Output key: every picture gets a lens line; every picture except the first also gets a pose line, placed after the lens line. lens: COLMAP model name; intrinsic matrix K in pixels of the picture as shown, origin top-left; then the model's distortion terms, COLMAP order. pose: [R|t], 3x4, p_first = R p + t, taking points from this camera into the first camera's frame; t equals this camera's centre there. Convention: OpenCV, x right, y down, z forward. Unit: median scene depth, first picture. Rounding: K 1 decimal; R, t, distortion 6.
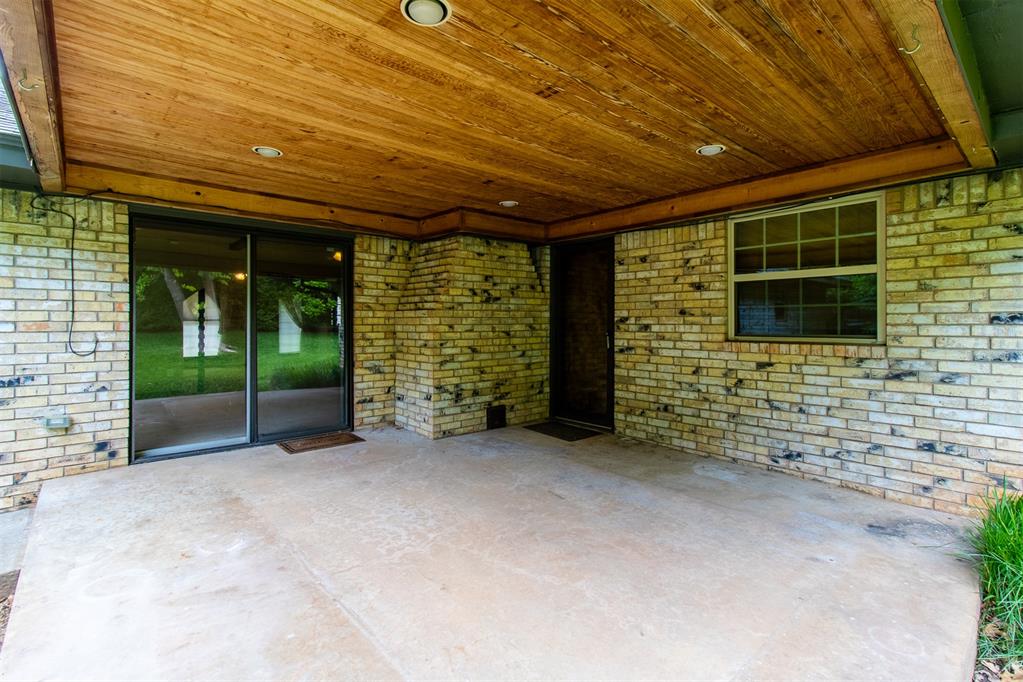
lens RADIAL K [[480.5, 0, 509.7], [0, 480.5, 324.9], [0, 0, 1]] dist [0.015040, -0.000348]
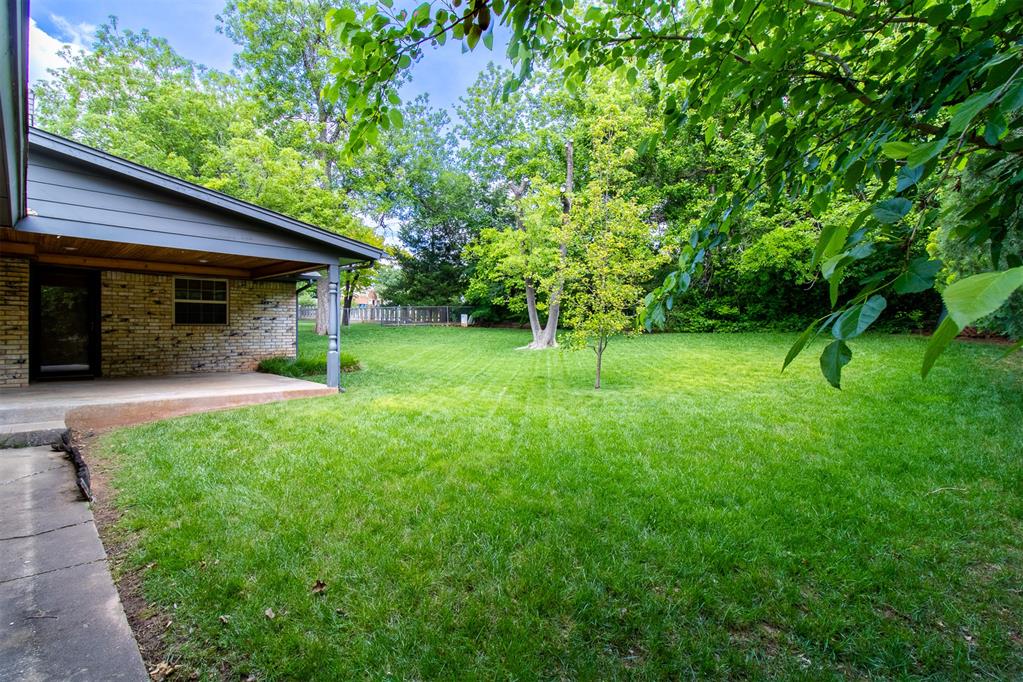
lens RADIAL K [[480.5, 0, 509.7], [0, 480.5, 324.9], [0, 0, 1]] dist [0.015040, -0.000348]
pose [[-0.072193, 0.009294, 0.997347, -1.961018], [0.004122, 0.999951, -0.009020, 0.054110], [-0.997382, 0.003460, -0.072228, -0.496468]]
